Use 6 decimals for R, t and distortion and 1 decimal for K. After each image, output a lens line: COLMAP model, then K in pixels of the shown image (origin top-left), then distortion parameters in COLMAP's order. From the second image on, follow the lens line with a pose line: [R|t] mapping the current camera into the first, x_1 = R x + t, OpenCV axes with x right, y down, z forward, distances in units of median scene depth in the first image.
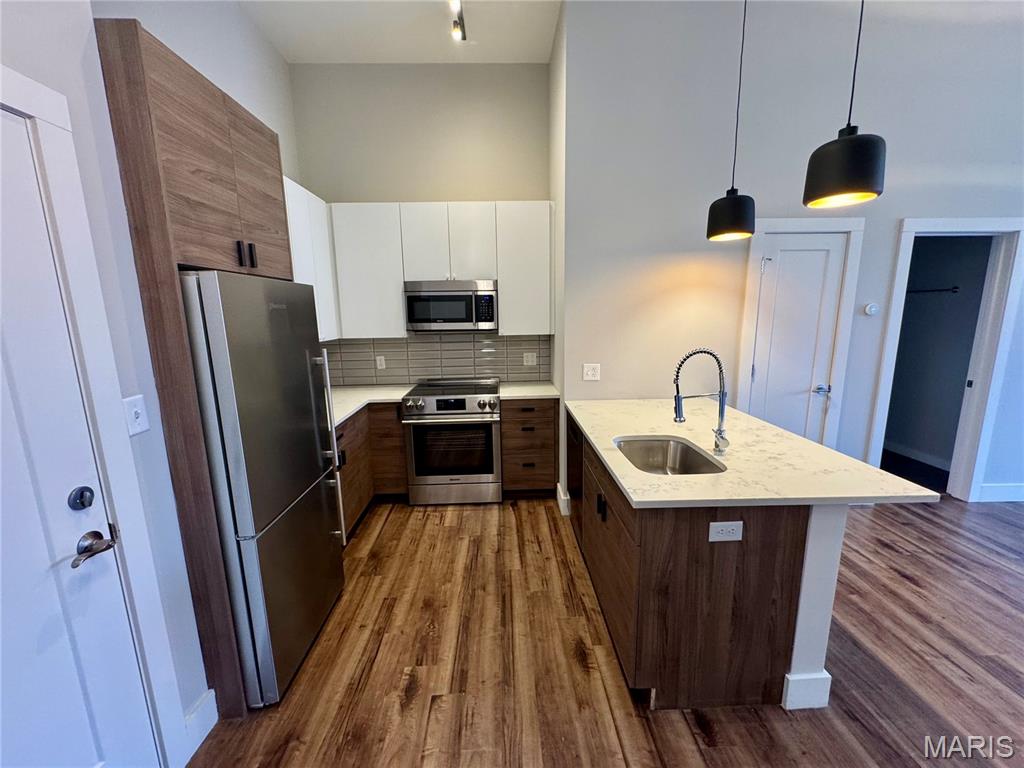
lens RADIAL K [[405.1, 0, 514.0], [0, 405.1, 384.9], [0, 0, 1]] dist [0.000714, -0.000597]
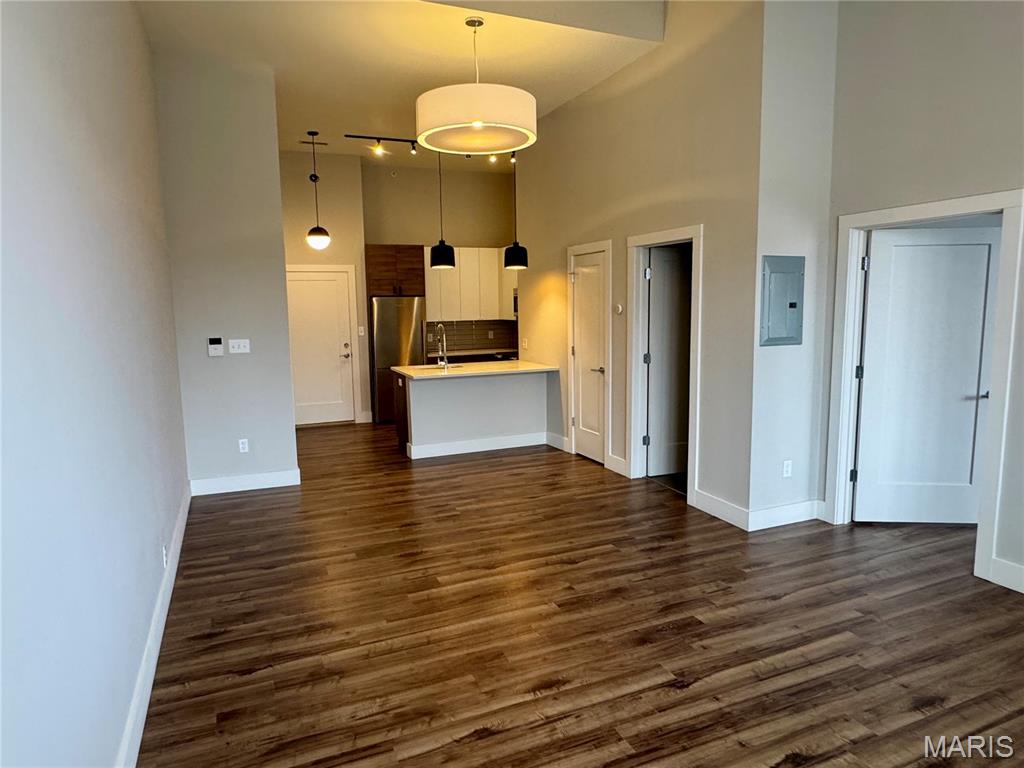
lens RADIAL K [[646.5, 0, 513.4], [0, 646.5, 387.9], [0, 0, 1]] dist [0.003184, 0.000111]
pose [[0.354353, 0.122279, -0.927082, 3.053798], [-0.155228, 0.985350, 0.070632, -0.034355], [0.922138, 0.118880, 0.368143, 0.018601]]
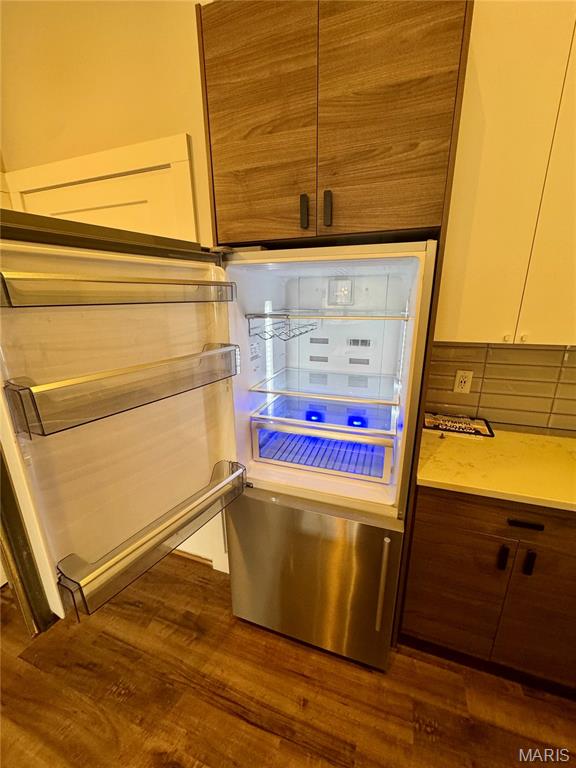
lens RADIAL K [[303.8, 0, 288.4], [0, 303.8, 383.8], [0, 0, 1]] dist [0.000714, -0.000597]
pose [[-0.367073, 0.280686, -0.886833, -0.014151], [-0.150371, 0.922941, 0.354356, -0.138959], [0.917958, 0.263428, -0.296580, 0.798382]]
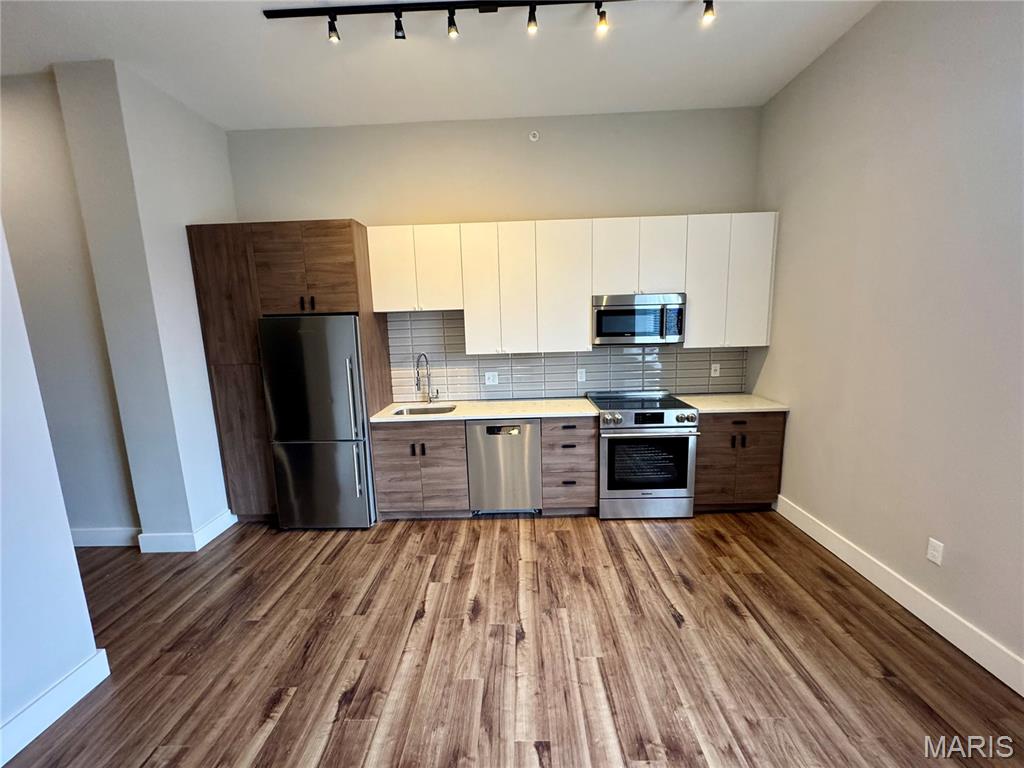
lens RADIAL K [[405.1, 0, 508.3], [0, 405.1, 380.8], [0, 0, 1]] dist [0.000714, -0.000597]
pose [[0.997341, -0.005490, -0.072663, -0.529075], [0.003891, 0.999748, -0.022124, -0.028757], [0.072766, 0.021783, 0.997111, -0.029439]]
